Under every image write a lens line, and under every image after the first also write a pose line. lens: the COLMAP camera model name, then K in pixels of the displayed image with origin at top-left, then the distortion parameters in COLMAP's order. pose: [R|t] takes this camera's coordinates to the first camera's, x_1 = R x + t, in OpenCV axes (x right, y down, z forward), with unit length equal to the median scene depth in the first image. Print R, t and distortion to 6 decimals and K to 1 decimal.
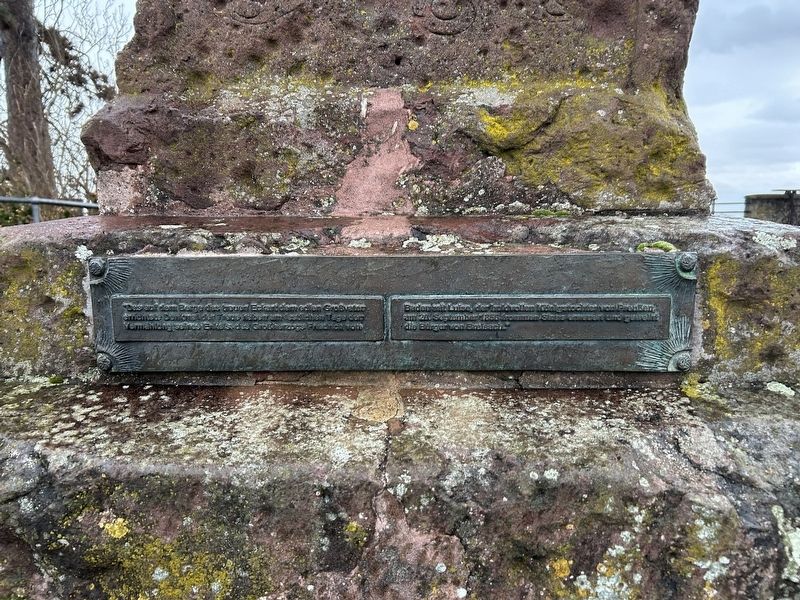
lens RADIAL K [[589.2, 0, 400.3], [0, 589.2, 299.0], [0, 0, 1]] dist [0.033873, -0.030082]
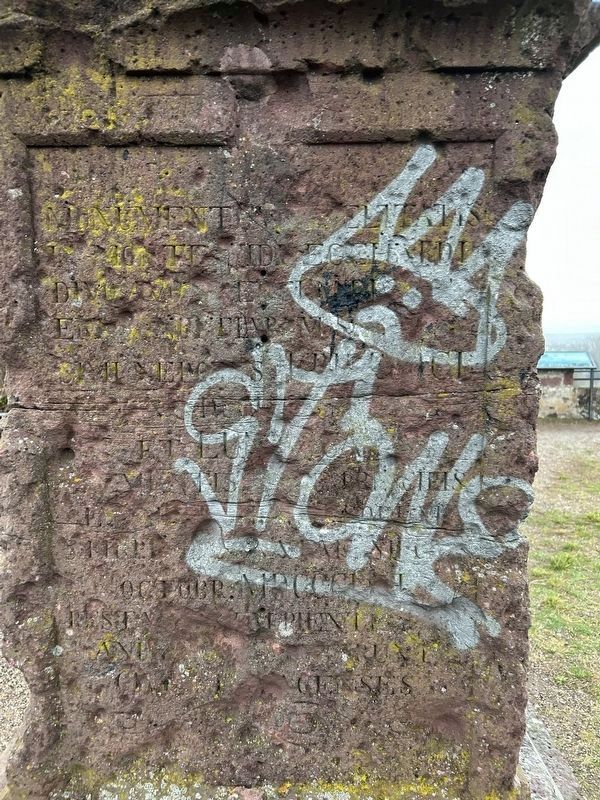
lens RADIAL K [[589.2, 0, 300.0], [0, 589.2, 399.2], [0, 0, 1]] dist [0.033873, -0.030082]
pose [[0.999940, -0.003509, 0.010370, 0.062353], [0.003647, 0.999904, -0.013357, -1.077639], [-0.010322, 0.013394, 0.999857, -0.127631]]
